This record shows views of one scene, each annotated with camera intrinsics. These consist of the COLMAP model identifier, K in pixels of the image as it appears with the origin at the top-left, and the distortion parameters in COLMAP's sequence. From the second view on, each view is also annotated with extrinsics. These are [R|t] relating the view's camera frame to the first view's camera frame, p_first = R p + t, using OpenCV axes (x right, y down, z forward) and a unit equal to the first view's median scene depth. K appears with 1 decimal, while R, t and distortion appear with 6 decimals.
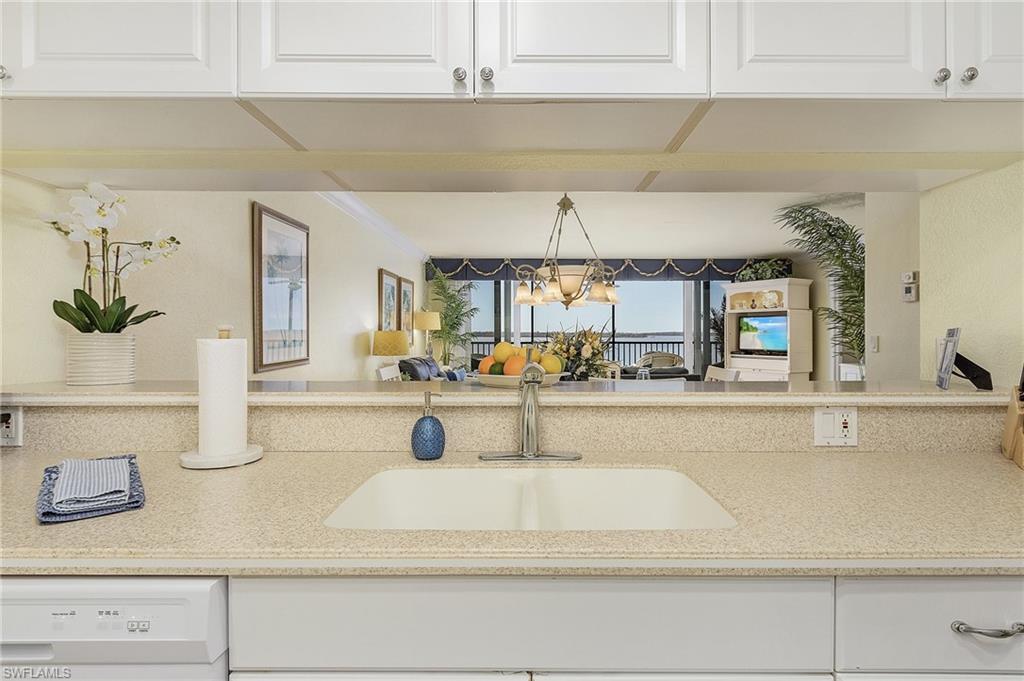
lens RADIAL K [[530.5, 0, 509.2], [0, 530.5, 335.2], [0, 0, 1]] dist [0.015227, 0.000473]
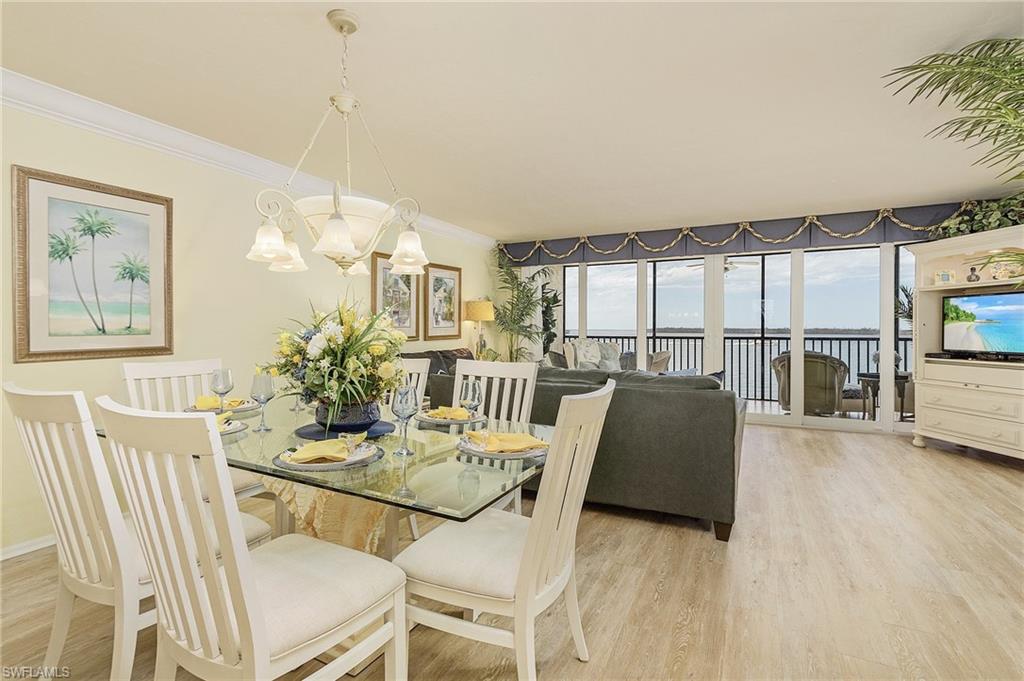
lens RADIAL K [[482.2, 0, 507.6], [0, 482.2, 323.2], [0, 0, 1]] dist [0.006271, 0.000014]
pose [[0.888971, -0.006659, -0.457916, 0.252813], [-0.001785, 0.999836, -0.018004, 0.006441], [0.457961, 0.016823, 0.888813, 0.290106]]
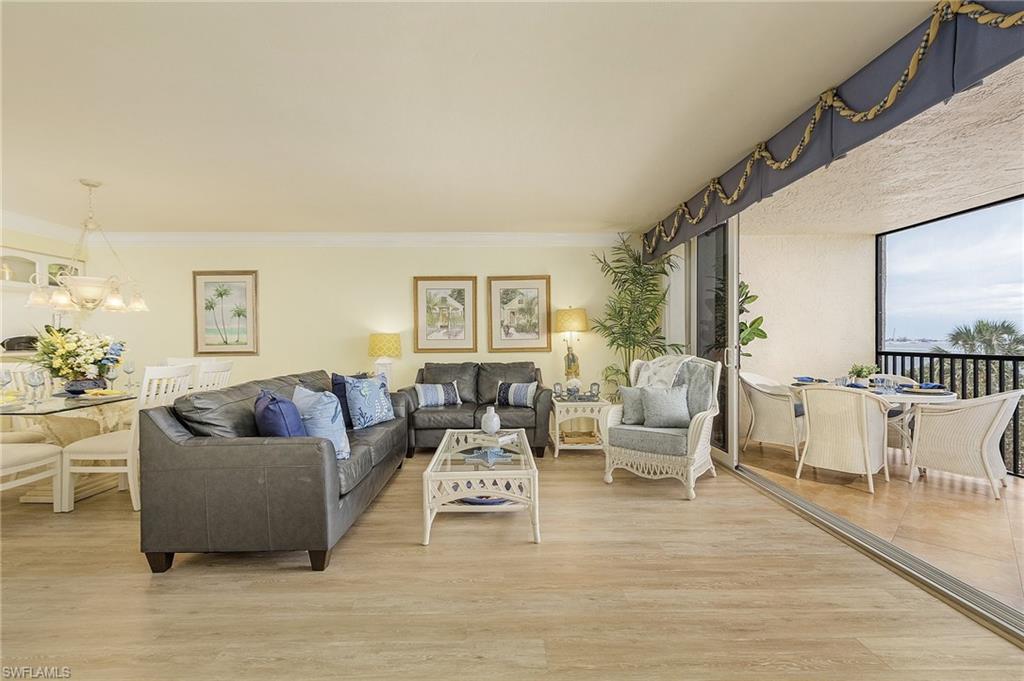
lens RADIAL K [[482.2, 0, 504.9], [0, 482.2, 339.0], [0, 0, 1]] dist [0.006271, 0.000014]
pose [[-0.005338, 0.001214, -0.999985, 0.579293], [-0.004107, 0.999991, 0.001236, -0.002976], [0.999977, 0.004114, -0.005332, 0.955960]]
